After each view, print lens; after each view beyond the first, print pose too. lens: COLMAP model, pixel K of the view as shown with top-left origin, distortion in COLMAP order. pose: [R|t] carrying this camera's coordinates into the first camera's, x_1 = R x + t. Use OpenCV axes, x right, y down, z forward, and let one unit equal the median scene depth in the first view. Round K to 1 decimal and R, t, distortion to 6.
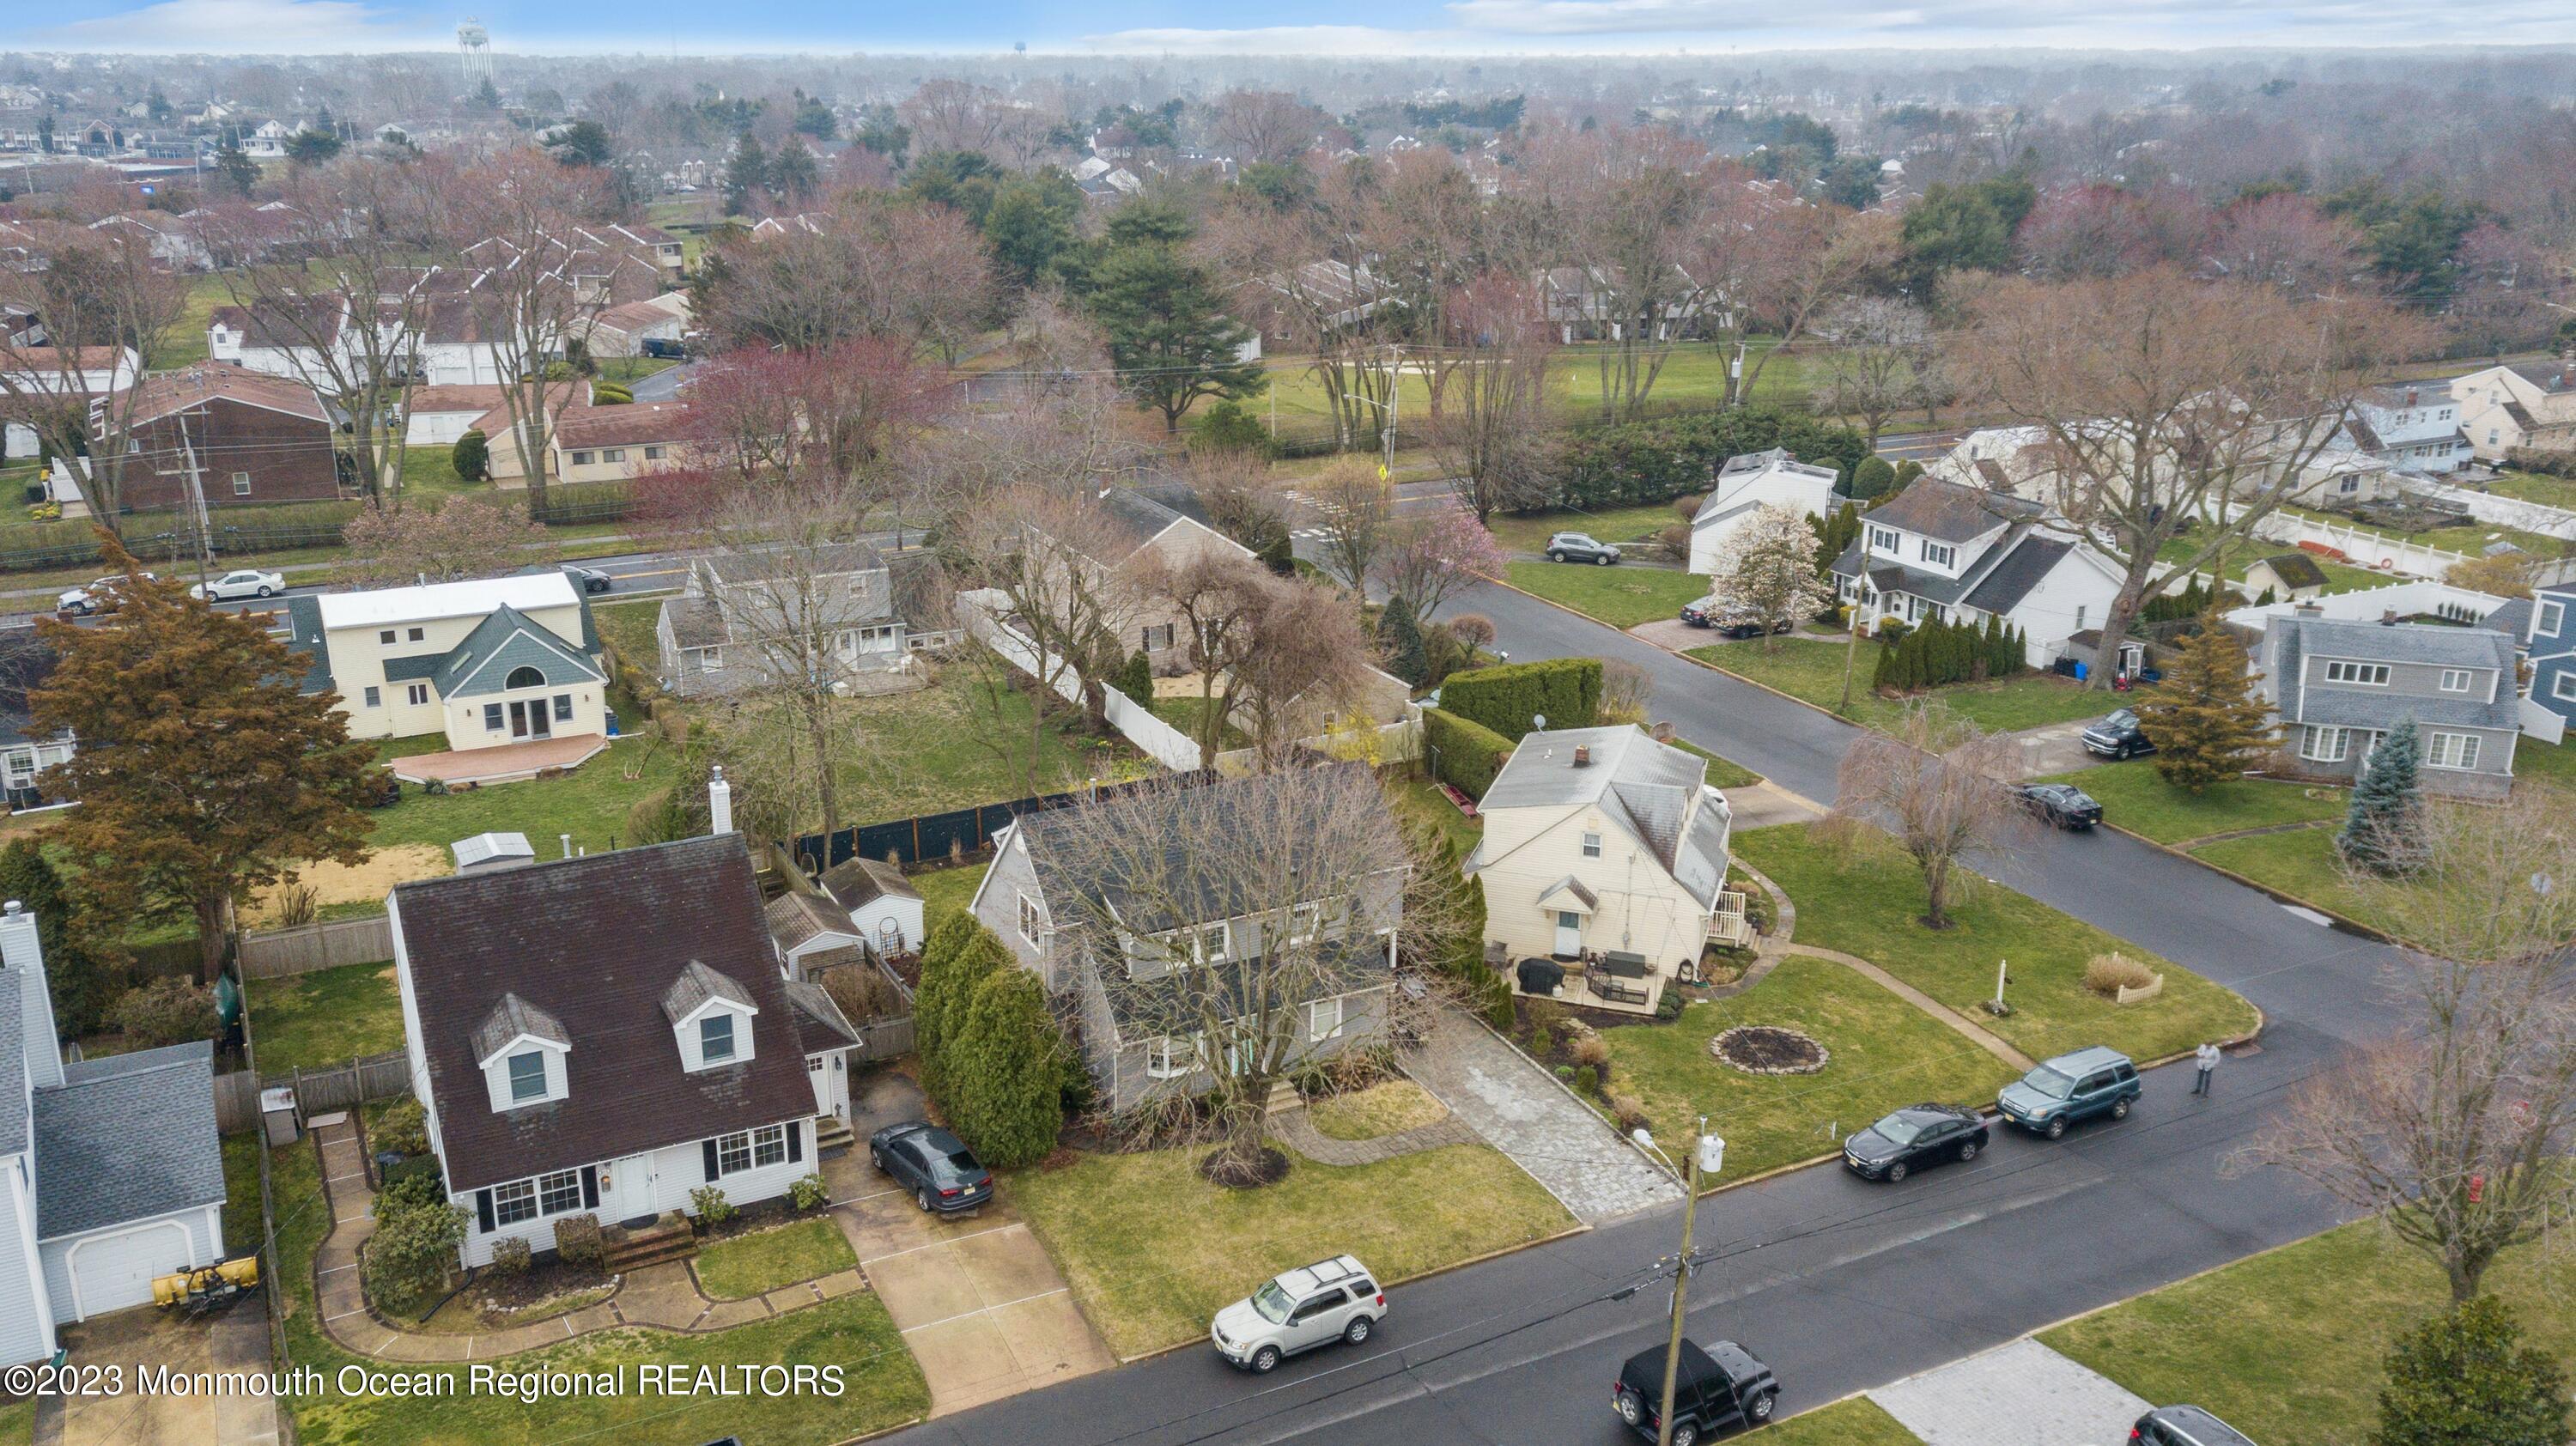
lens RADIAL K [[2098.5, 0, 1288.0], [0, 2098.5, 723.0], [0, 0, 1]] dist [0.041412, -0.002678]
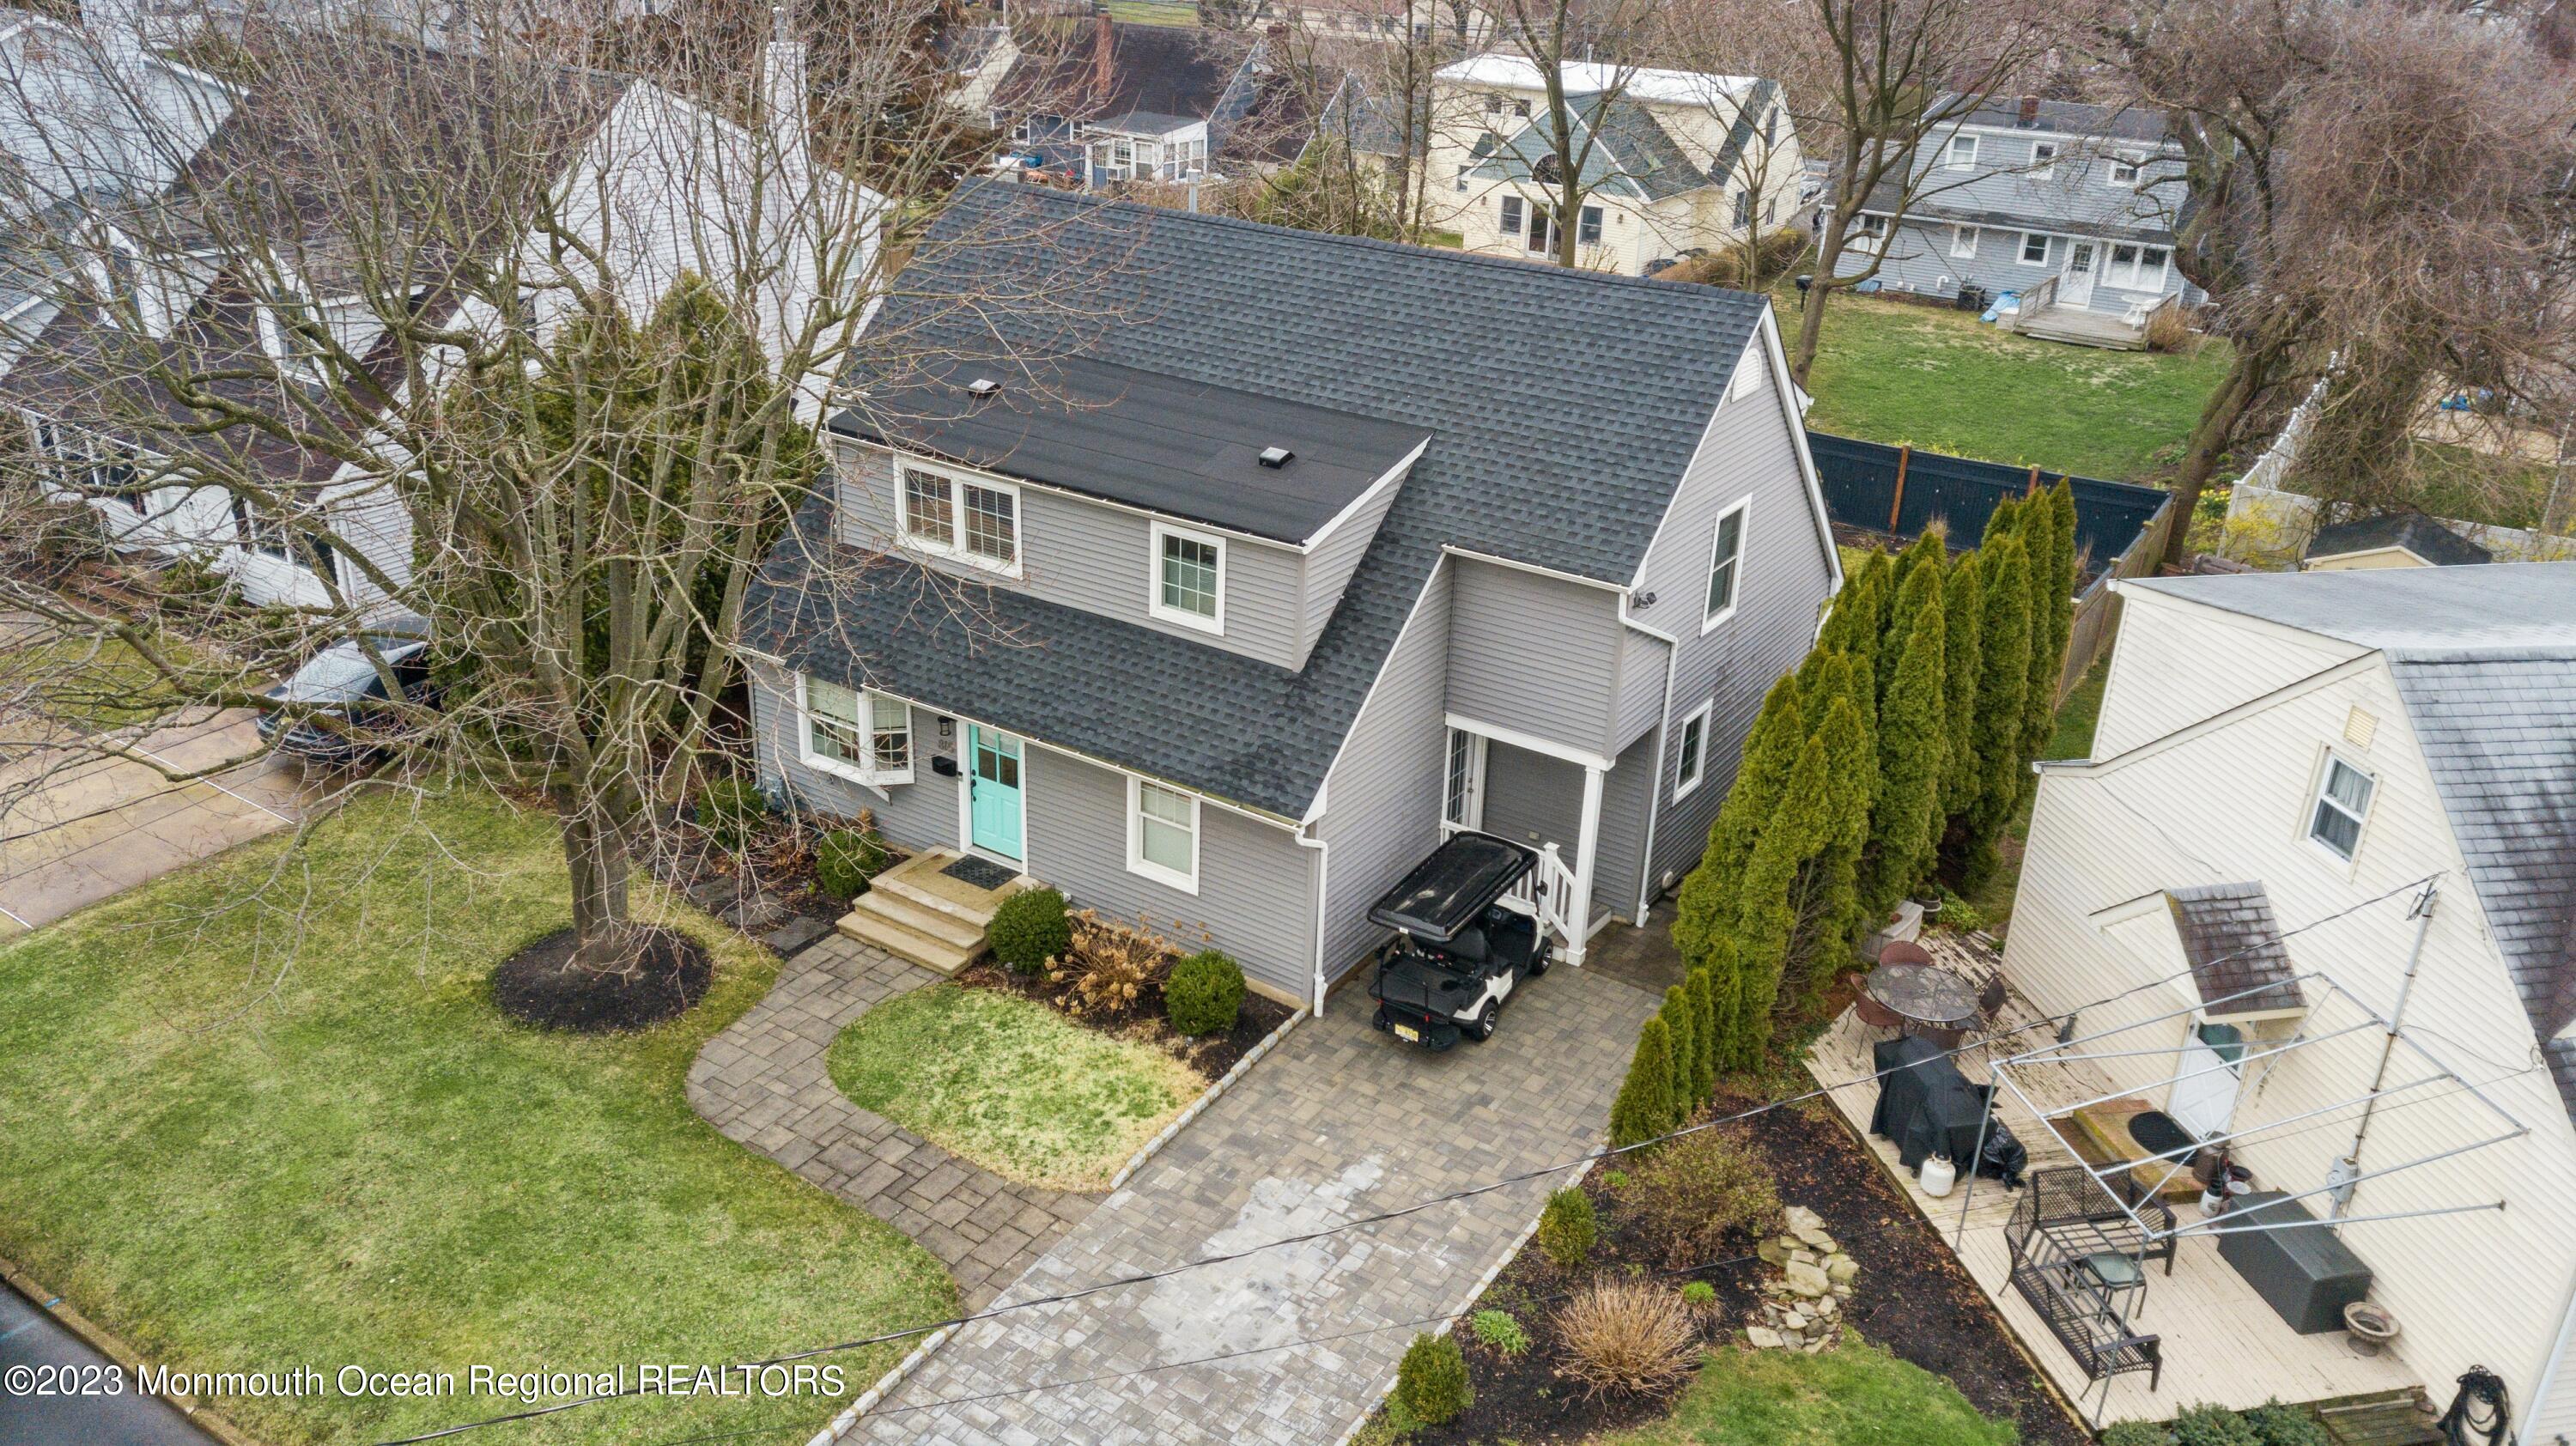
lens RADIAL K [[1969.5, 0, 1288.0], [0, 1969.5, 723.0], [0, 0, 1]] dist [0.031194, 0.002070]
pose [[0.480843, 0.359839, -0.799566, 0.351613], [-0.297231, 0.924808, 0.237454, 0.034445], [0.824890, 0.123477, 0.551643, 0.926250]]
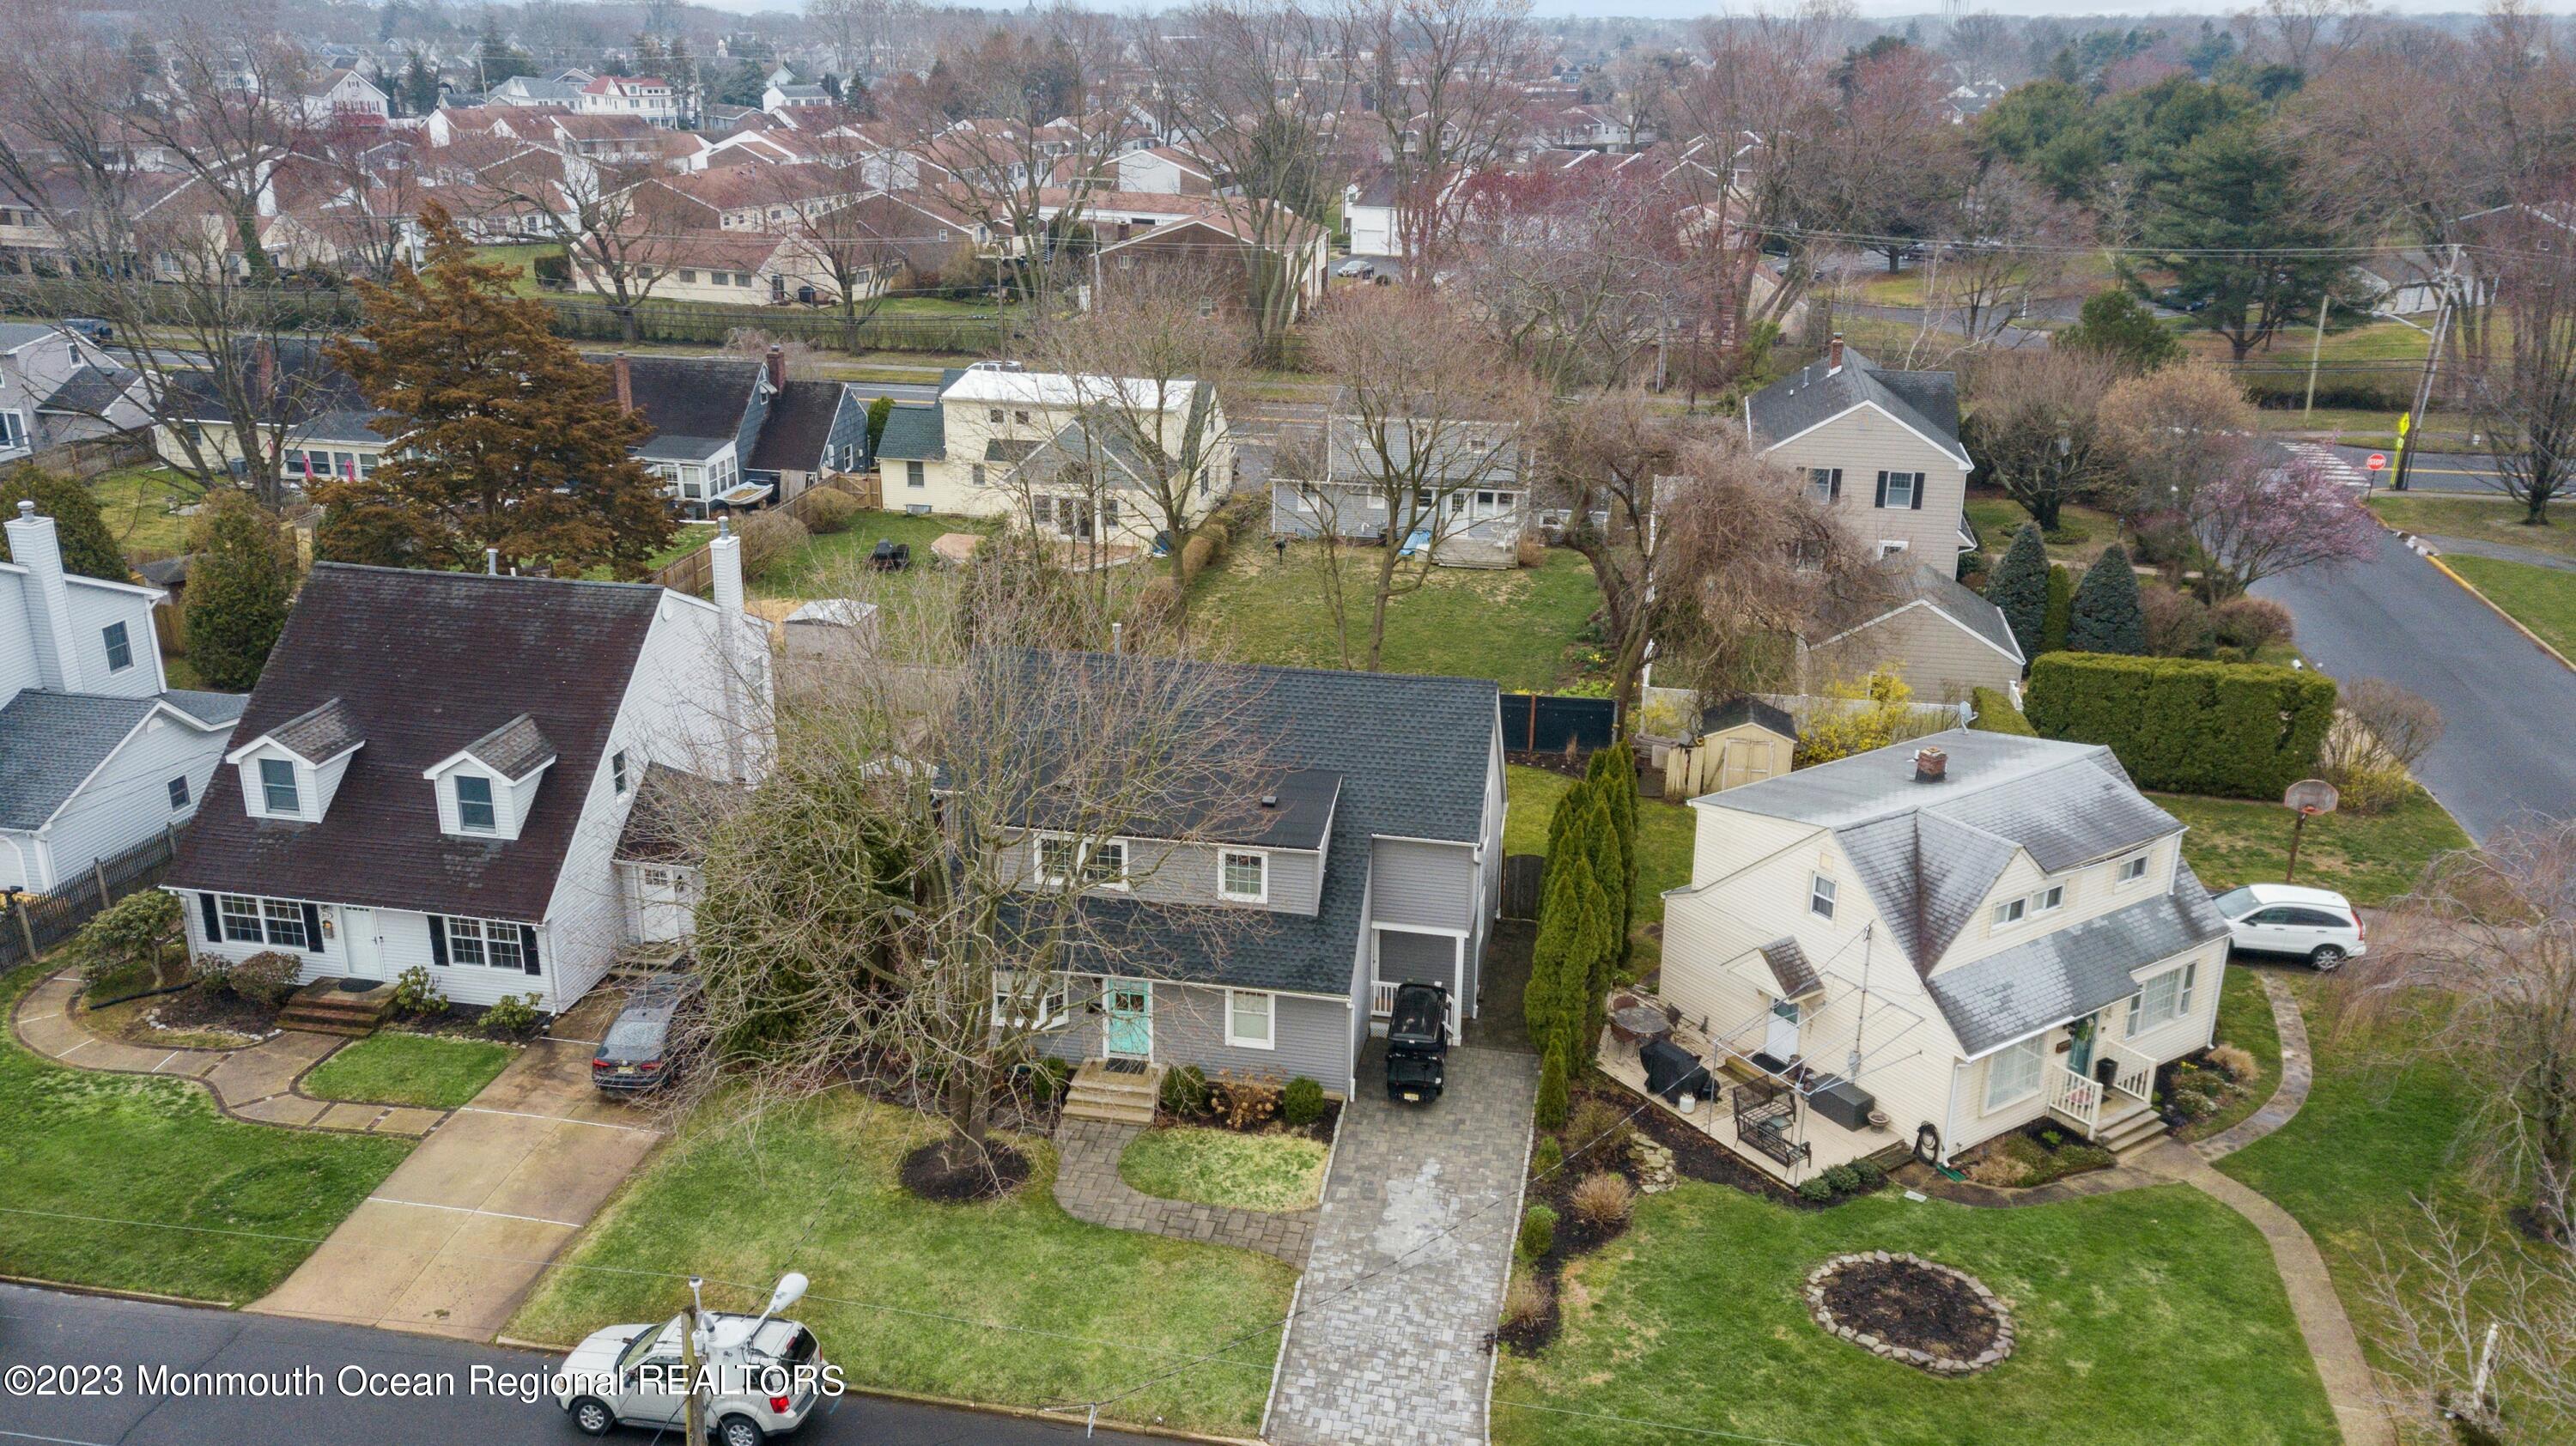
lens RADIAL K [[2044.0, 0, 1288.0], [0, 2044.0, 723.0], [0, 0, 1]] dist [0.042810, 0.000271]
pose [[0.782555, 0.207865, -0.586855, 0.454488], [-0.195106, 0.977014, 0.085892, -0.015390], [0.591220, 0.047284, 0.805123, 0.524462]]
